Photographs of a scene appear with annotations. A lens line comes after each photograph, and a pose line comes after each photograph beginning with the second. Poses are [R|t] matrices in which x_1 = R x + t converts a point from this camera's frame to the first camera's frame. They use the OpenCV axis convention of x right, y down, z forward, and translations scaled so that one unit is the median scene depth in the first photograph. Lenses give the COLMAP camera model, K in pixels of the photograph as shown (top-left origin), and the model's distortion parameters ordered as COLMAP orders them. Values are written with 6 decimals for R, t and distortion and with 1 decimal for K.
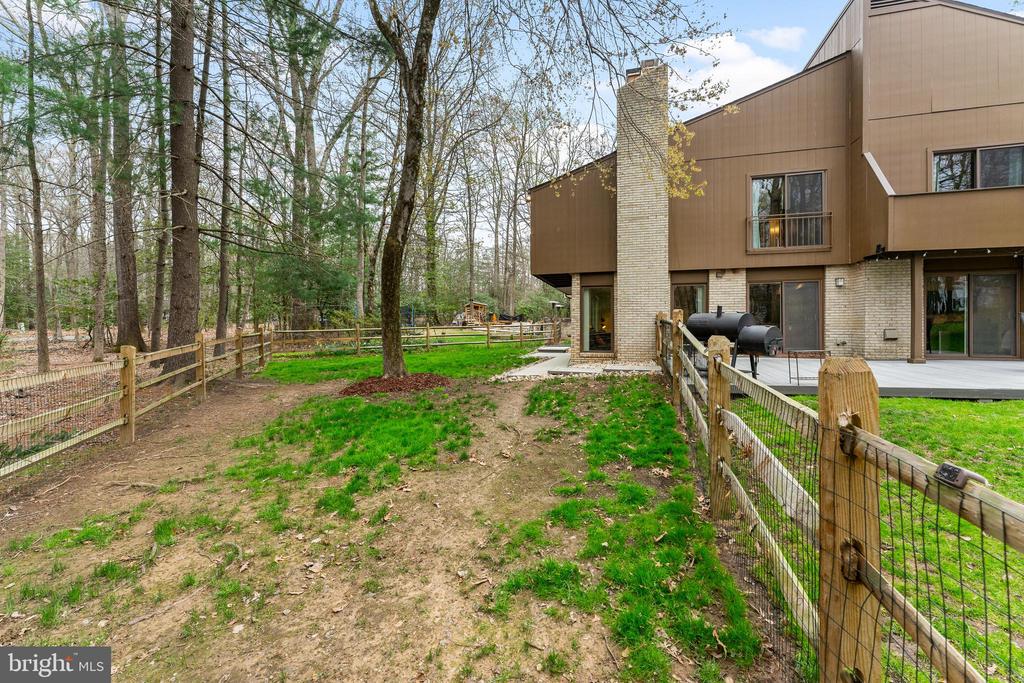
lens RADIAL K [[407.8, 0, 510.5], [0, 407.8, 333.6], [0, 0, 1]] dist [-0.001082, 0.000062]
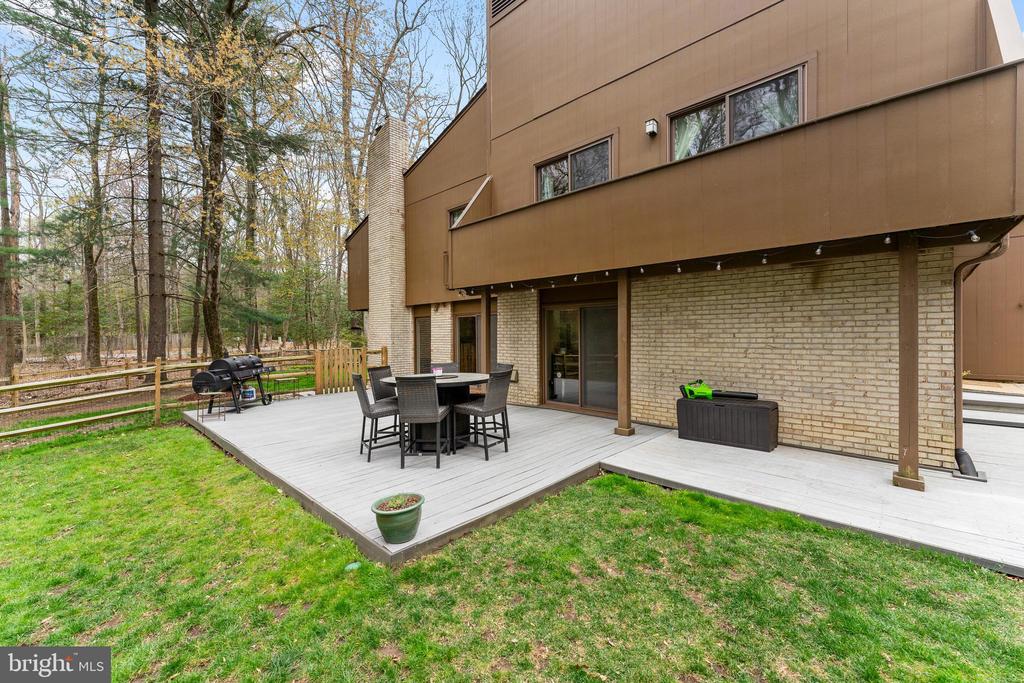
lens RADIAL K [[407.3, 0, 513.2], [0, 407.3, 336.9], [0, 0, 1]] dist [-0.000327, 0.000110]
pose [[0.876867, 0.001513, -0.480731, 1.192527], [-0.005386, 0.999963, -0.006678, -0.068332], [0.480703, 0.008445, 0.876843, 0.198370]]
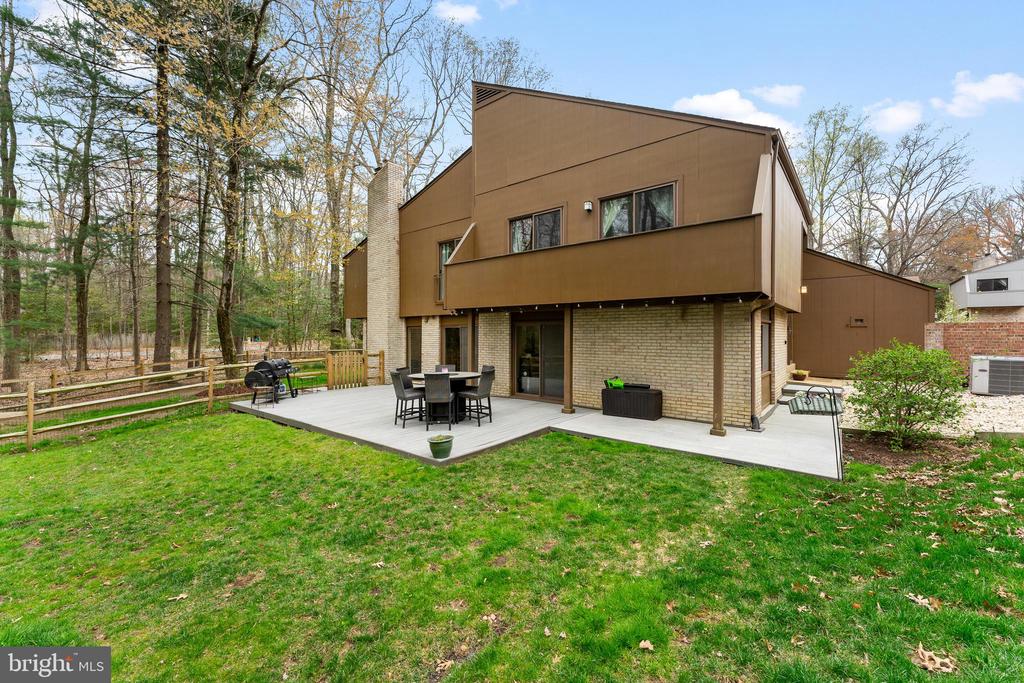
lens RADIAL K [[407.8, 0, 510.5], [0, 407.8, 333.6], [0, 0, 1]] dist [-0.001082, 0.000062]
pose [[0.909669, 0.004003, -0.415314, 1.292773], [-0.012254, 0.999777, -0.017202, -0.085585], [0.415153, 0.020737, 0.909515, -0.040411]]
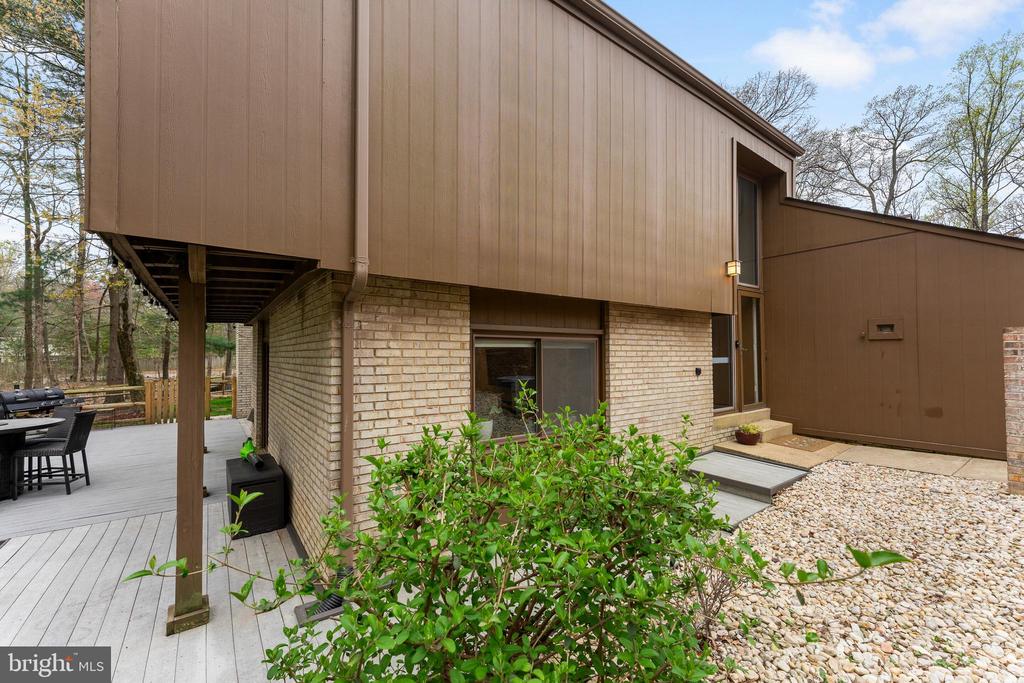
lens RADIAL K [[417.6, 0, 512.0], [0, 417.6, 341.5], [0, 0, 1]] dist [-0.001368, -0.000264]
pose [[0.777181, -0.021543, -0.628908, 1.650123], [-0.014977, 0.998498, -0.052710, -0.094757], [0.629099, 0.050384, 0.775691, 0.591024]]
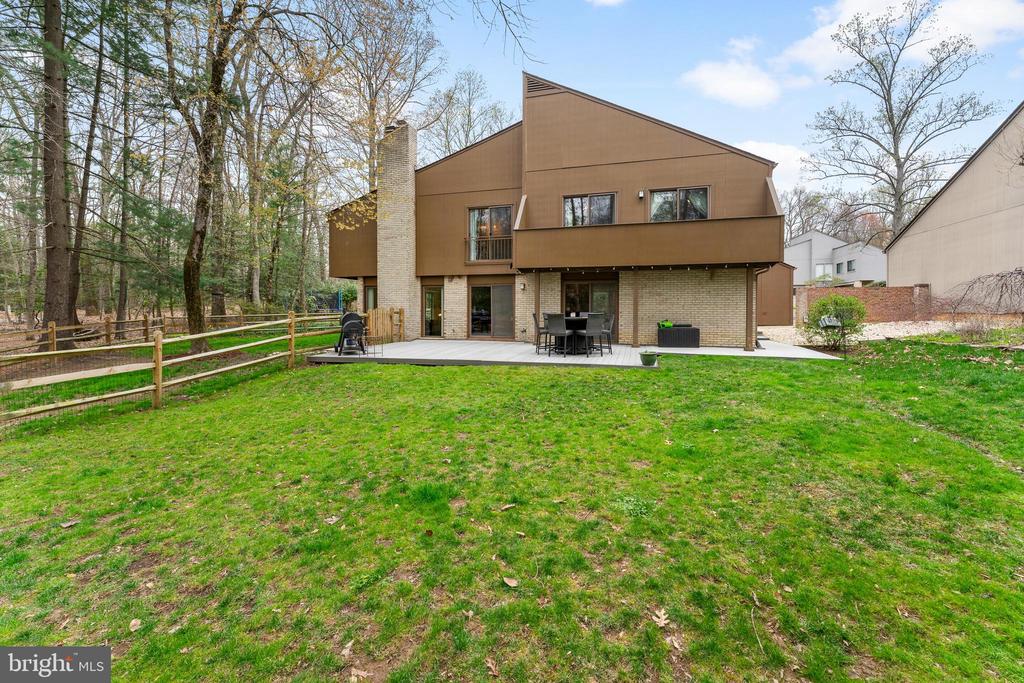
lens RADIAL K [[421.3, 0, 507.6], [0, 421.3, 311.2], [0, 0, 1]] dist [-0.000770, -0.000034]
pose [[0.999261, 0.008073, -0.037586, 0.765852], [-0.008578, 0.999875, -0.013295, -0.022764], [0.037474, 0.013608, 0.999205, -0.388430]]
